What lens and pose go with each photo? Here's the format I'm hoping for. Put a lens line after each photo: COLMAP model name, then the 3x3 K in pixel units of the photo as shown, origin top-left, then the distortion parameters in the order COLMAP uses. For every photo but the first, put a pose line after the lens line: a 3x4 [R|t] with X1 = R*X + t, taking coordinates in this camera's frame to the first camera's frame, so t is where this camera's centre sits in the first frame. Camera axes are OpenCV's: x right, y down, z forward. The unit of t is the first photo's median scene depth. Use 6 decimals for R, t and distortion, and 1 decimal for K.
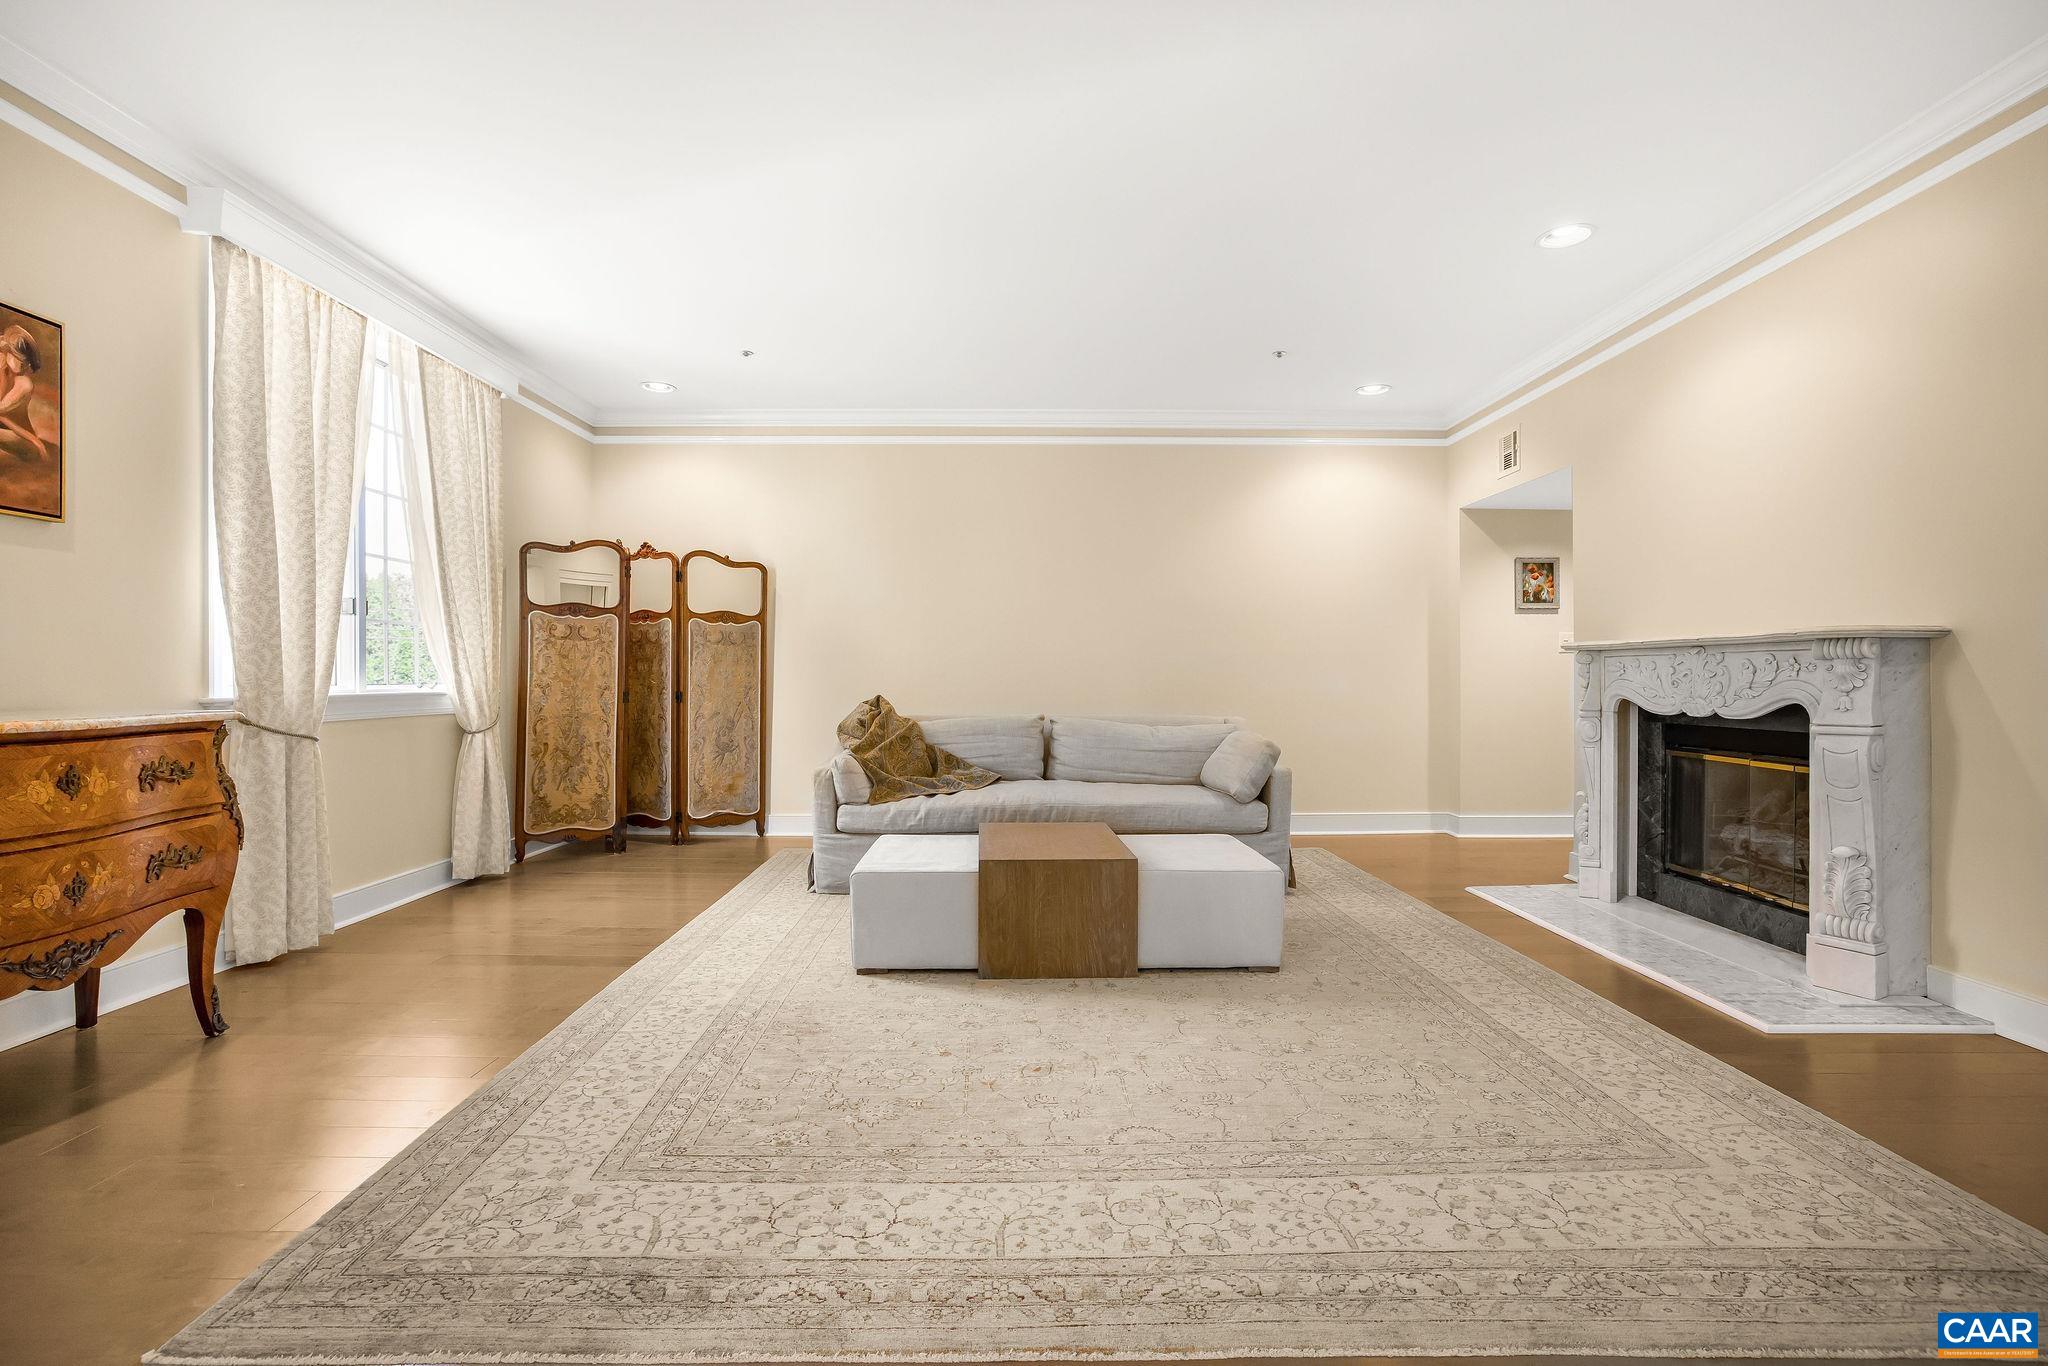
lens RADIAL K [[958.9, 0, 993.2], [0, 958.9, 678.4], [0, 0, 1]] dist [-0.026414, 0.000513]
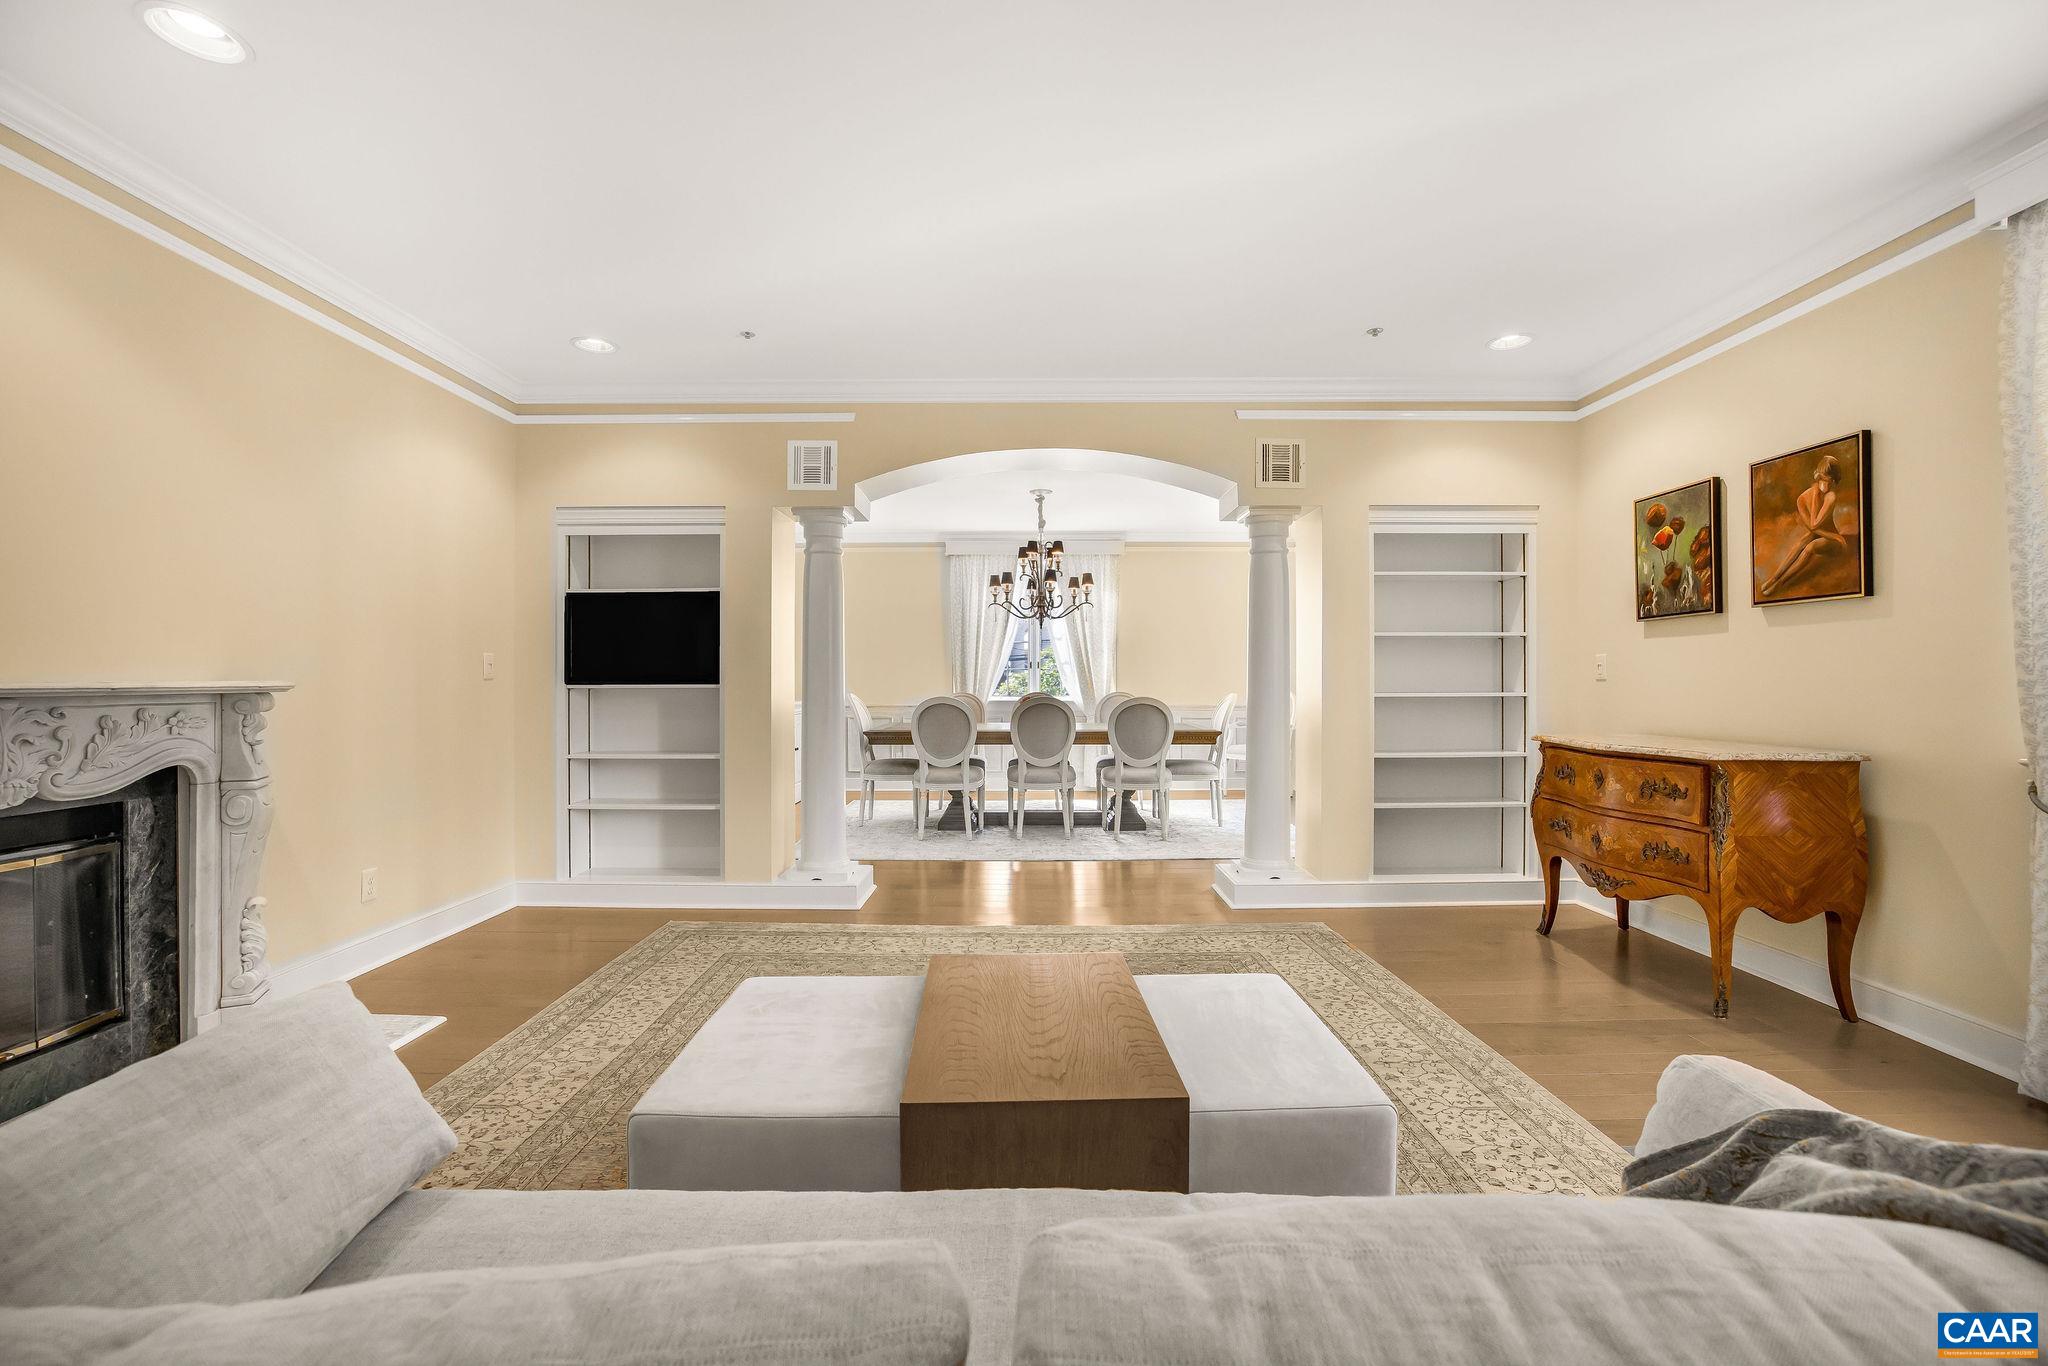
lens RADIAL K [[891.4, 0, 1012.4], [0, 891.4, 685.8], [0, 0, 1]] dist [-0.031305, 0.005695]
pose [[-0.999959, 0.000454, -0.008995, 0.073780], [0.000398, 0.999981, 0.006216, -0.042441], [0.008998, 0.006212, -0.999940, 1.496178]]
